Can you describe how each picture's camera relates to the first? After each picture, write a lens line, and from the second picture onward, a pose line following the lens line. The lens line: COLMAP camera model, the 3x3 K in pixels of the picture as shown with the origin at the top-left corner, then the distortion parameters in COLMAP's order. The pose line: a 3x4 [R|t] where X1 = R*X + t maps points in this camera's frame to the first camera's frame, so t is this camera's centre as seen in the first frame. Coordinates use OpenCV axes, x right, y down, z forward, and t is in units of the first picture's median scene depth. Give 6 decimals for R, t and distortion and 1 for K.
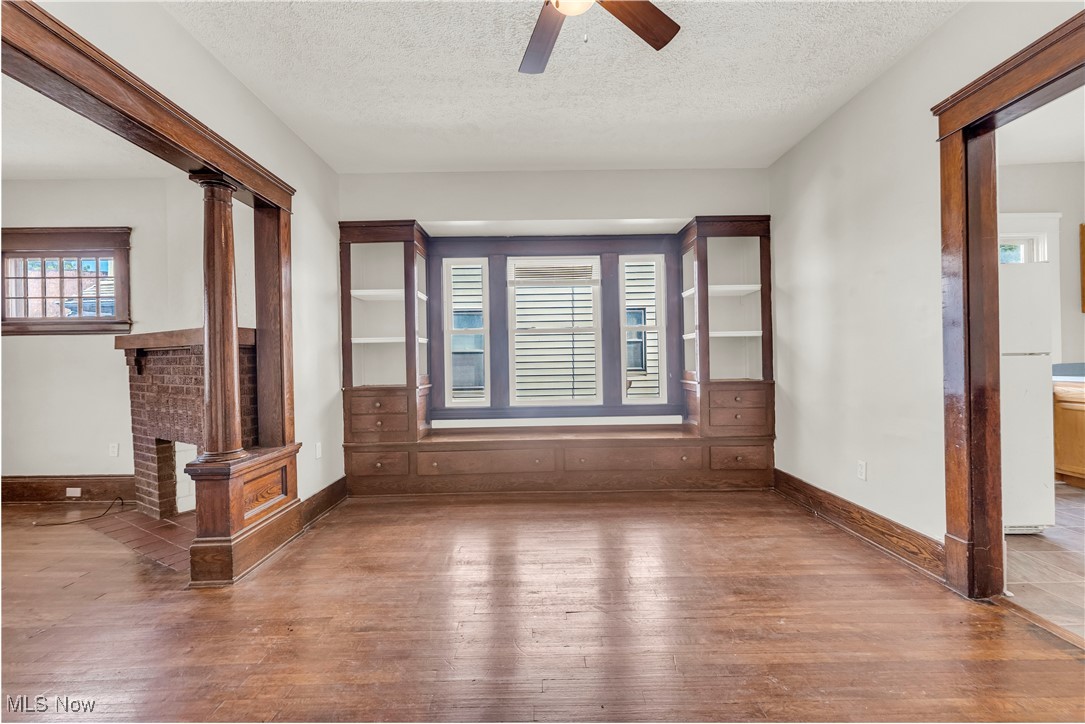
lens RADIAL K [[431.1, 0, 540.3], [0, 431.1, 363.4], [0, 0, 1]] dist [0.000511, -0.000659]
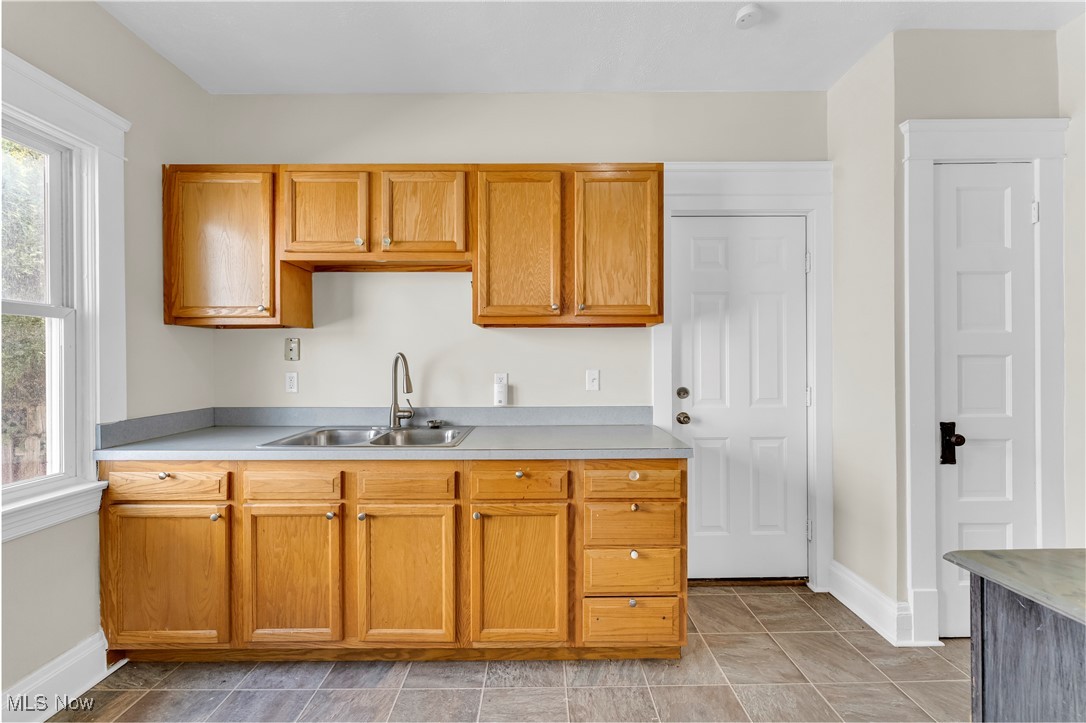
lens RADIAL K [[431.5, 0, 545.5], [0, 431.5, 362.9], [0, 0, 1]] dist [0.000511, -0.000659]
pose [[0.004978, 0.017115, 0.999841, 0.708895], [0.008157, 0.999820, -0.017155, -0.053509], [-0.999954, 0.008241, 0.004837, 0.507723]]
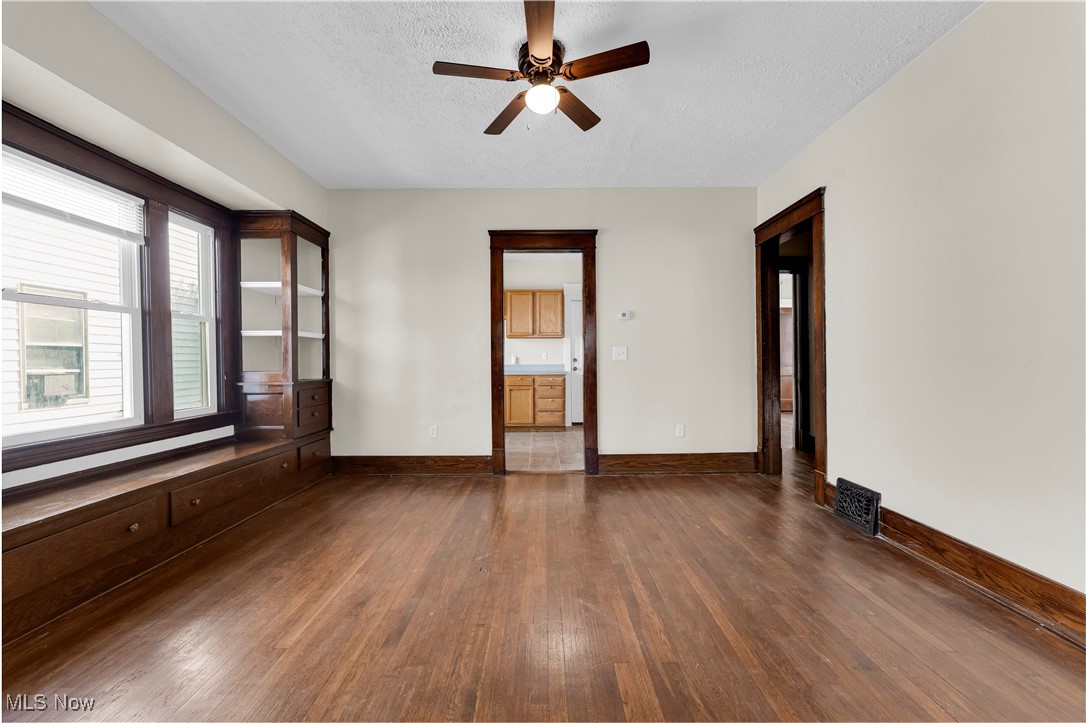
lens RADIAL K [[431.5, 0, 544.8], [0, 431.5, 358.8], [0, 0, 1]] dist [0.000511, -0.000659]
pose [[0.004832, 0.020019, 0.999788, -0.588812], [0.008053, 0.999766, -0.020058, 0.014363], [-0.999956, 0.008148, 0.004670, 0.429427]]
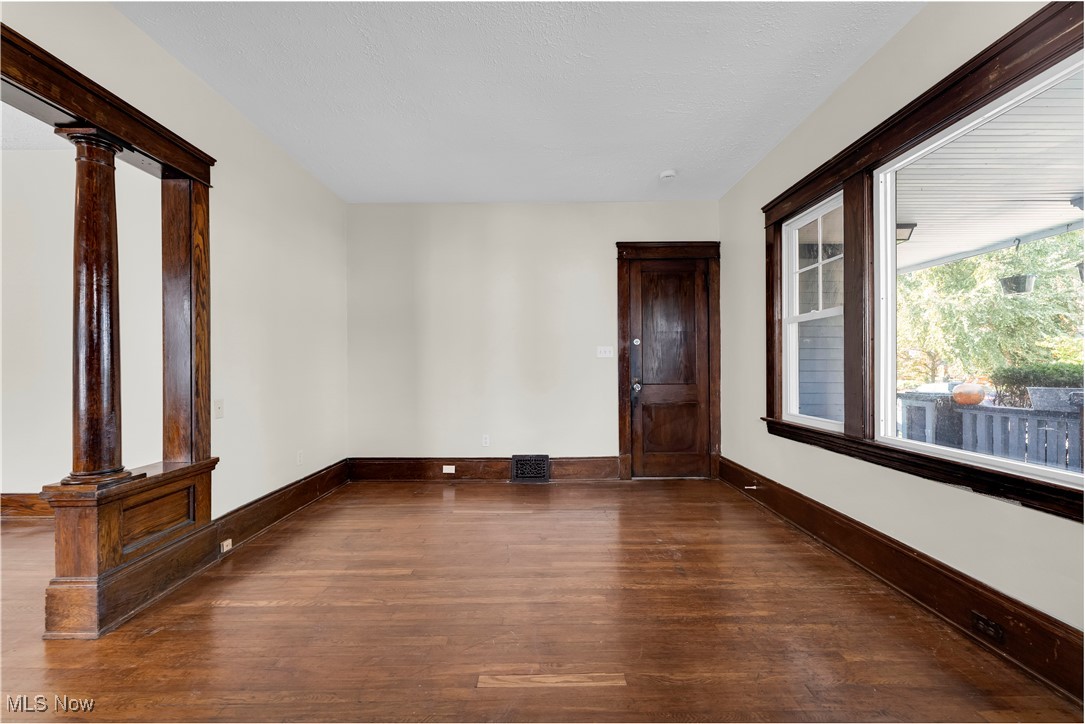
lens RADIAL K [[431.1, 0, 542.7], [0, 431.1, 363.5], [0, 0, 1]] dist [0.000511, -0.000659]
pose [[-0.999760, 0.021813, 0.002036, -1.016672], [0.021804, 0.999753, -0.004410, 0.016278], [-0.002132, -0.004365, -0.999988, 0.746548]]
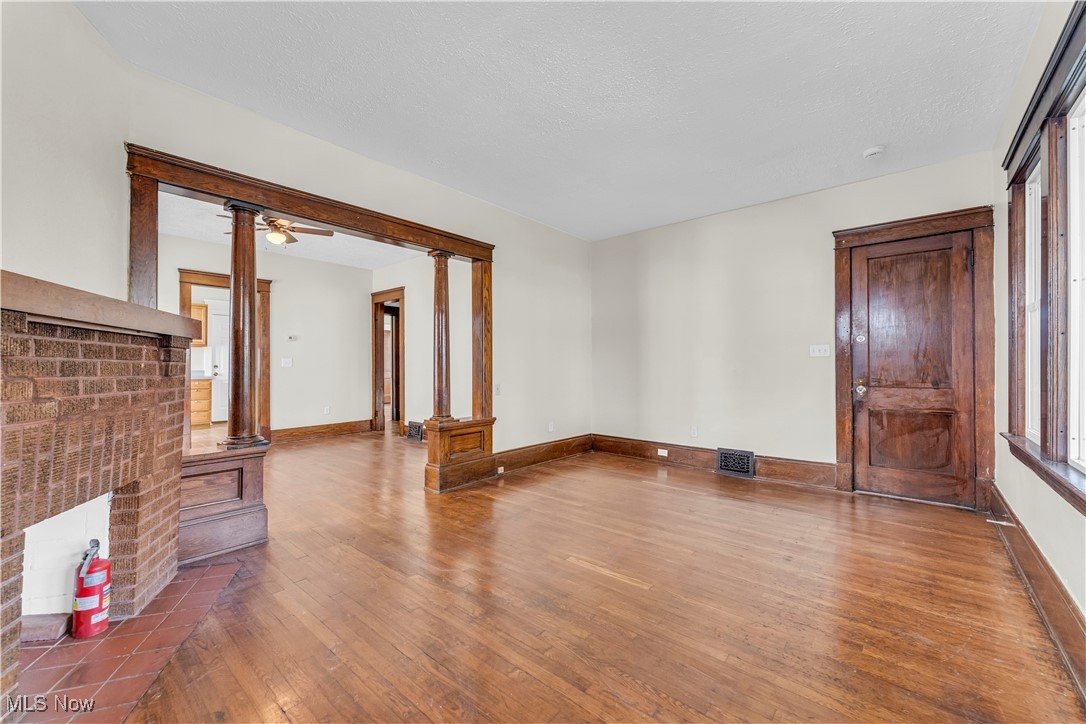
lens RADIAL K [[431.5, 0, 542.0], [0, 431.5, 363.1], [0, 0, 1]] dist [0.000511, -0.000659]
pose [[-0.752522, 0.021098, 0.658229, -1.375170], [0.014415, 0.999775, -0.015564, 0.021849], [-0.658410, -0.002224, -0.752657, 0.871363]]
